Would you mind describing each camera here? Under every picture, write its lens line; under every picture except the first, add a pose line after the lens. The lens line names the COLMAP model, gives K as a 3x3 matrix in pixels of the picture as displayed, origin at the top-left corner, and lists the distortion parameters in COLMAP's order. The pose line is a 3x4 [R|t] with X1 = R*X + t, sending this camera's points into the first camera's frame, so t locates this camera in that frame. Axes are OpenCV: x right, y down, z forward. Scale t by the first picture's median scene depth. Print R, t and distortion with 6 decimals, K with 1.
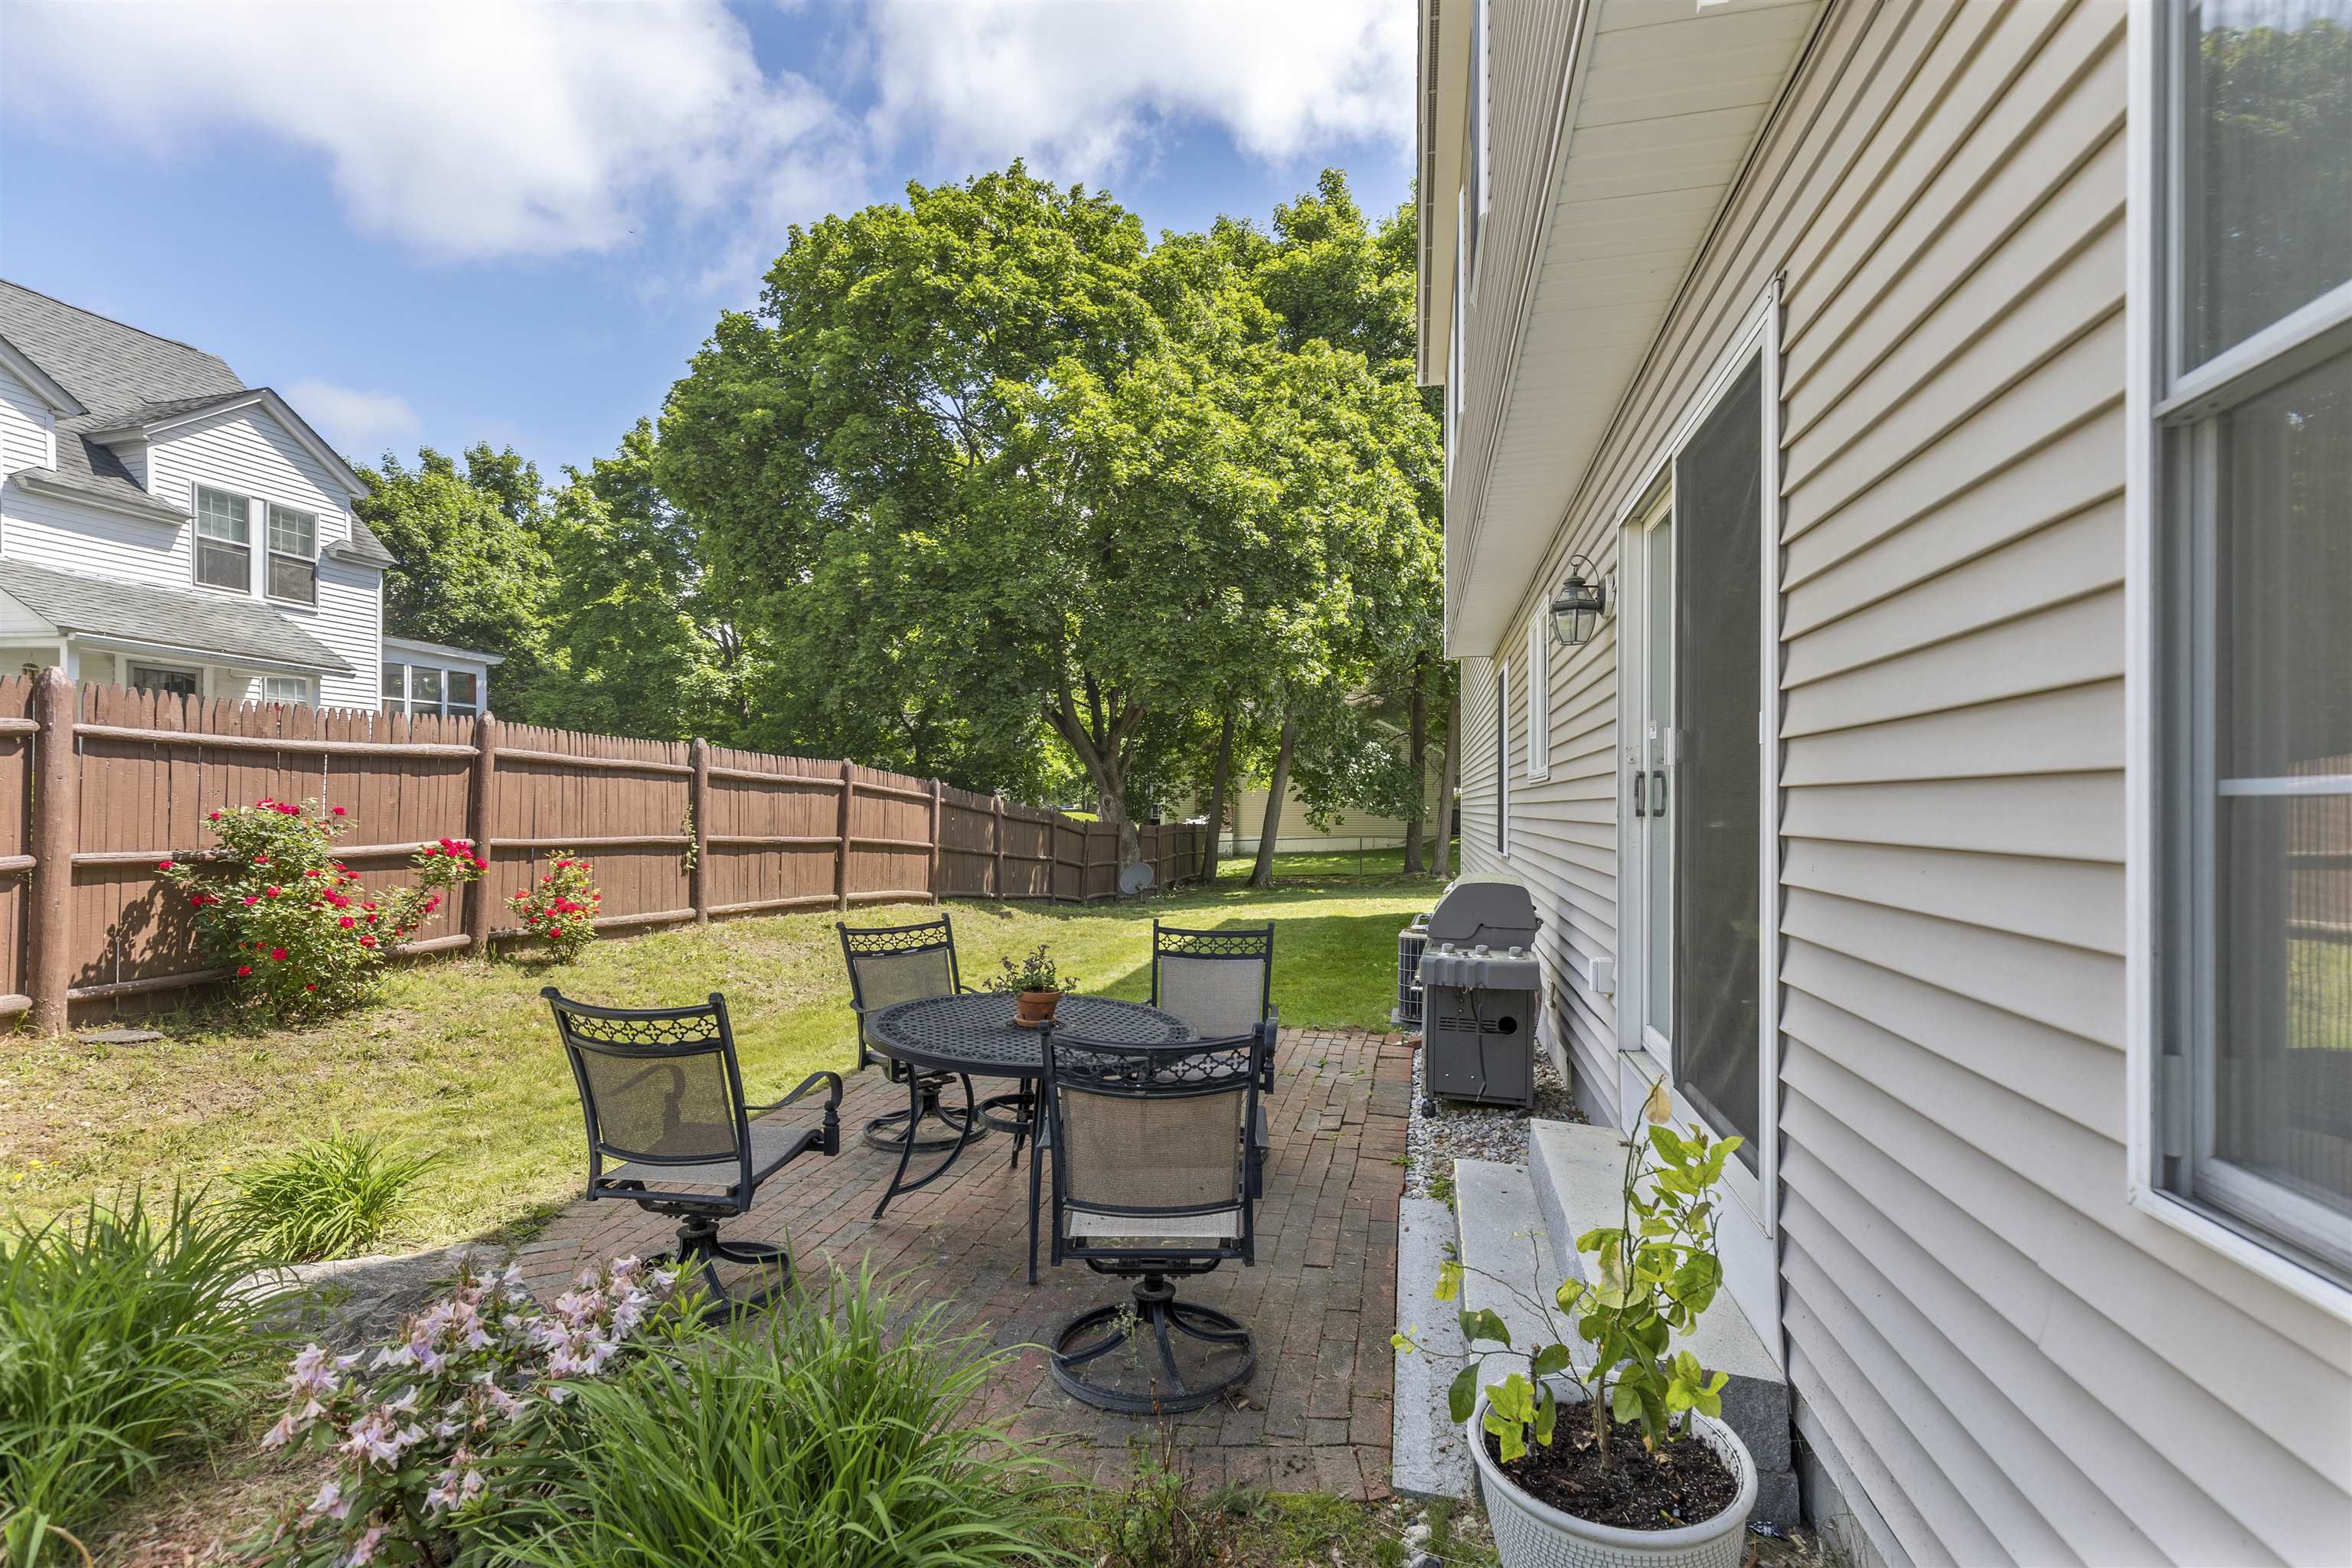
lens RADIAL K [[1069.8, 0, 1178.9], [0, 1069.8, 782.4], [0, 0, 1]] dist [0.009421, -0.000347]
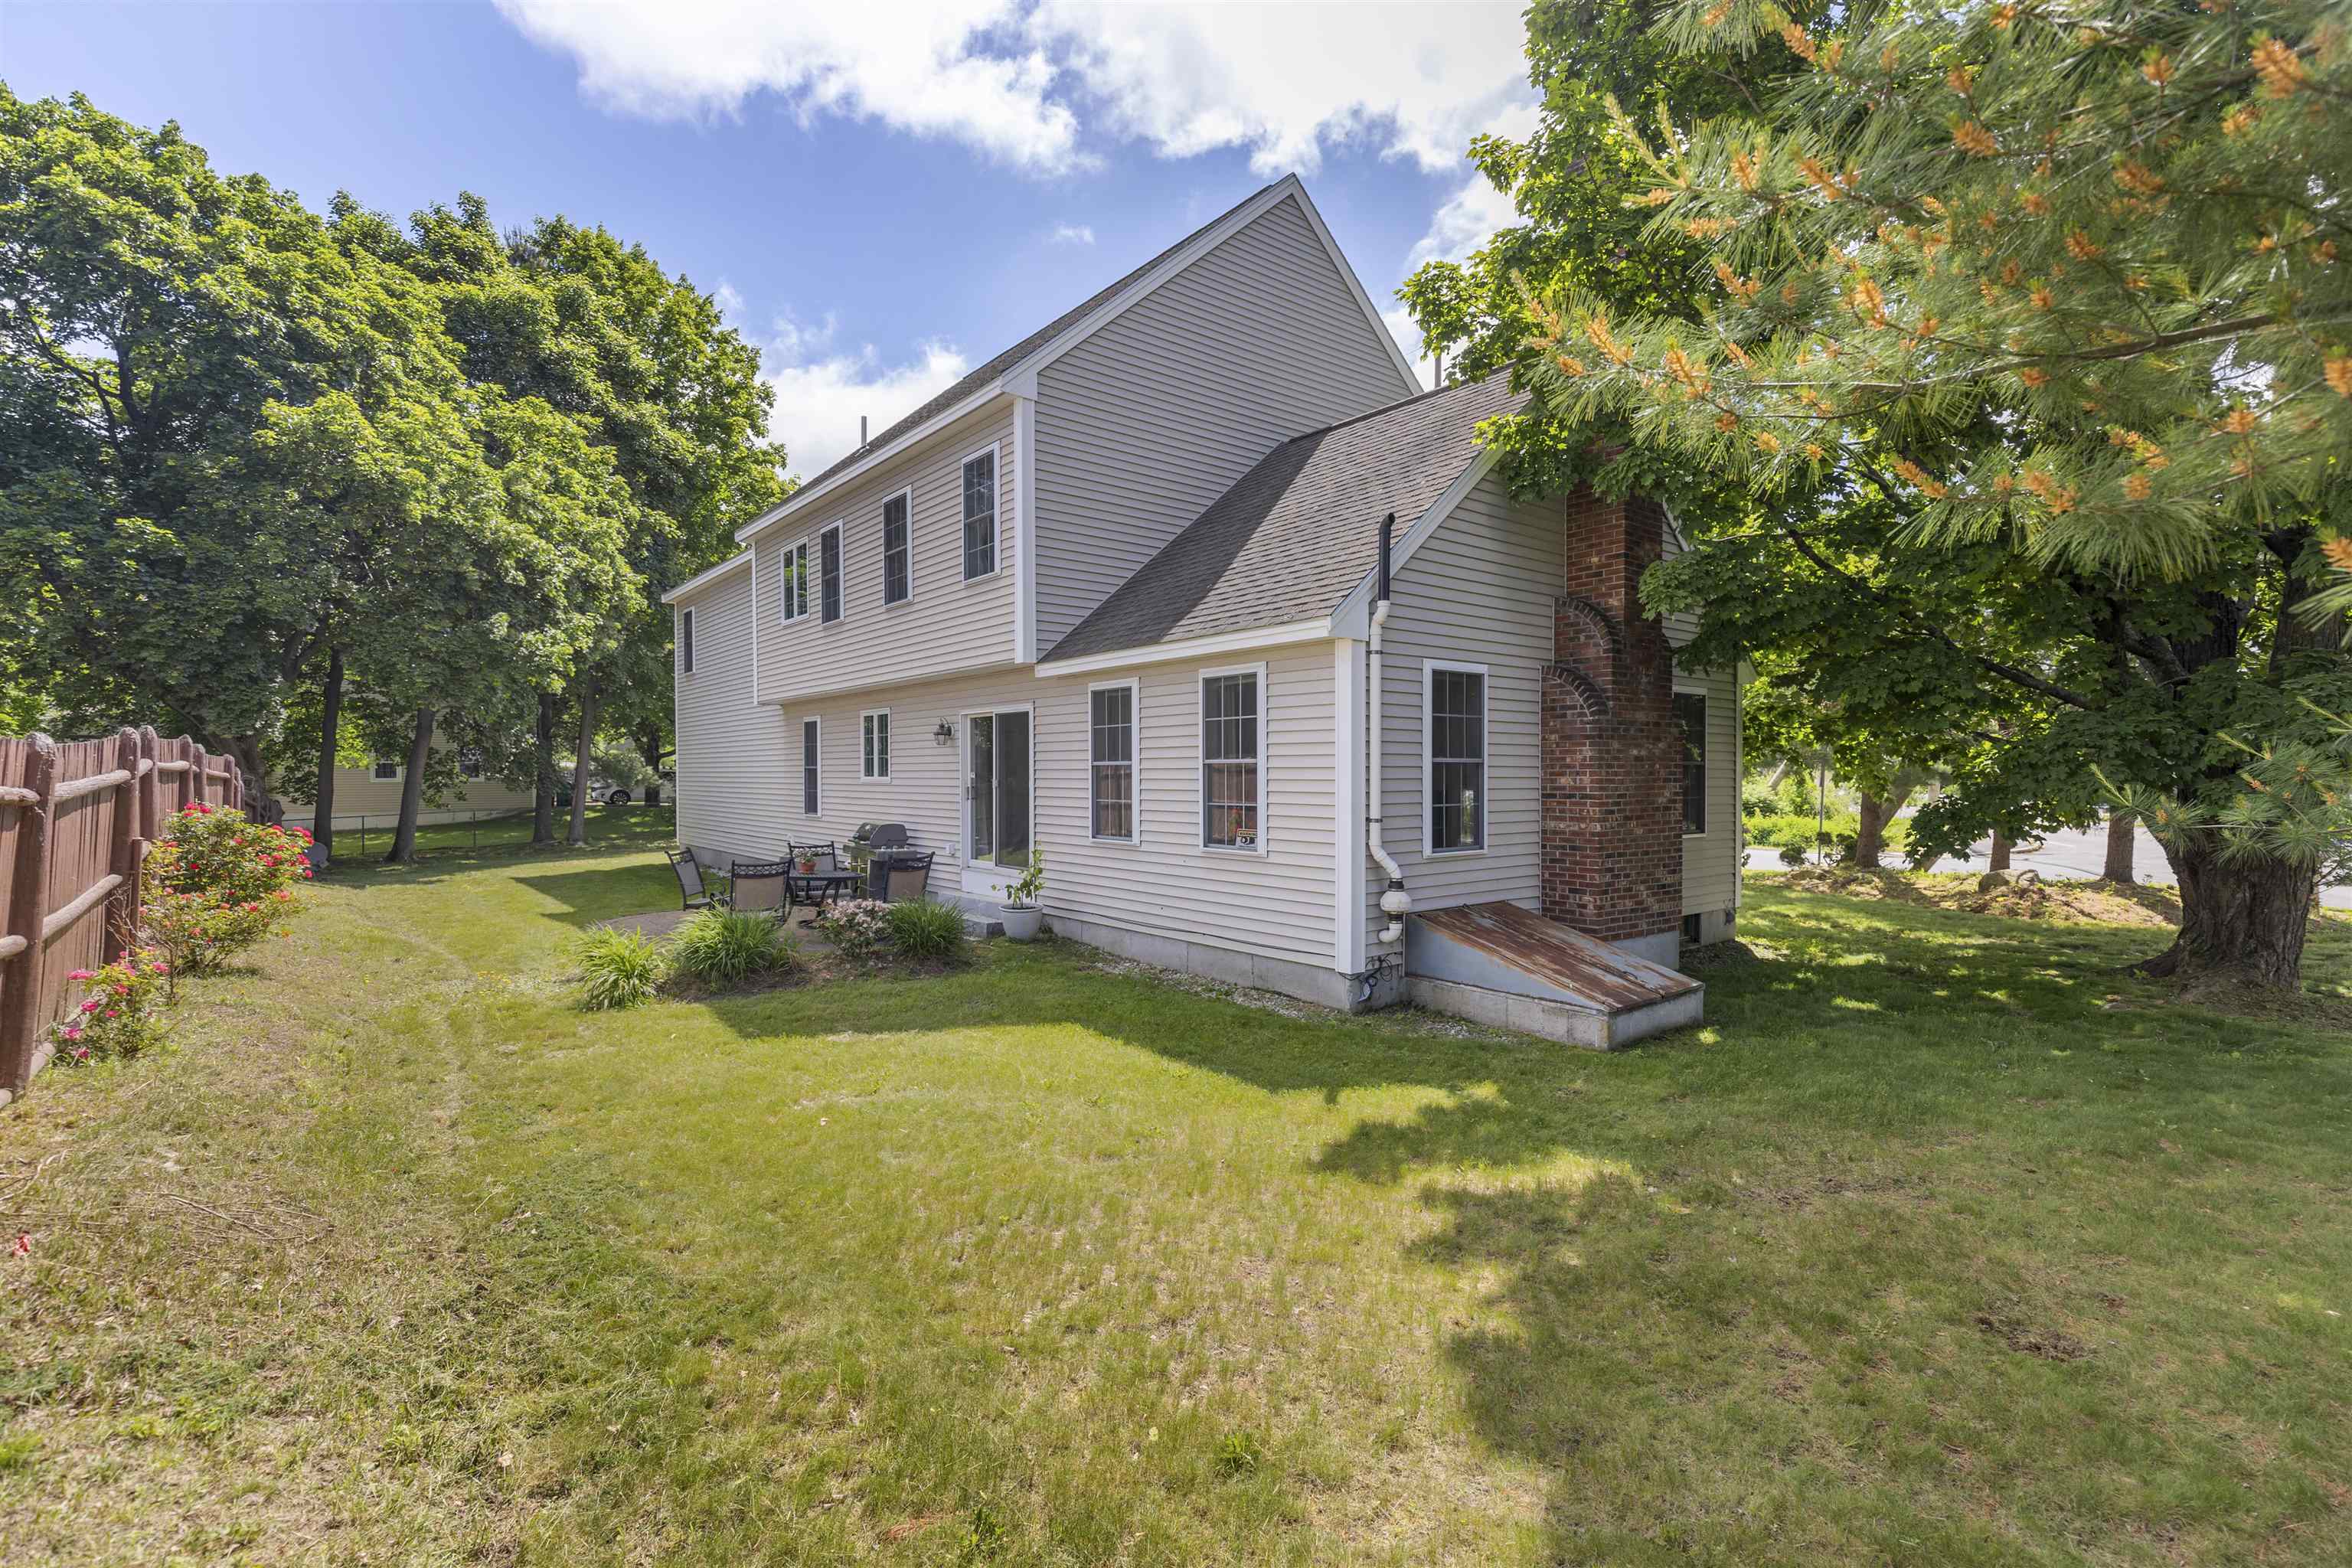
lens RADIAL K [[1069.8, 0, 1180.2], [0, 1069.8, 781.3], [0, 0, 1]] dist [0.009421, -0.000347]
pose [[0.629133, -0.008752, 0.777249, -0.410203], [-0.014382, 0.999634, 0.022897, -0.024157], [-0.777165, -0.025583, 0.628777, -0.395743]]
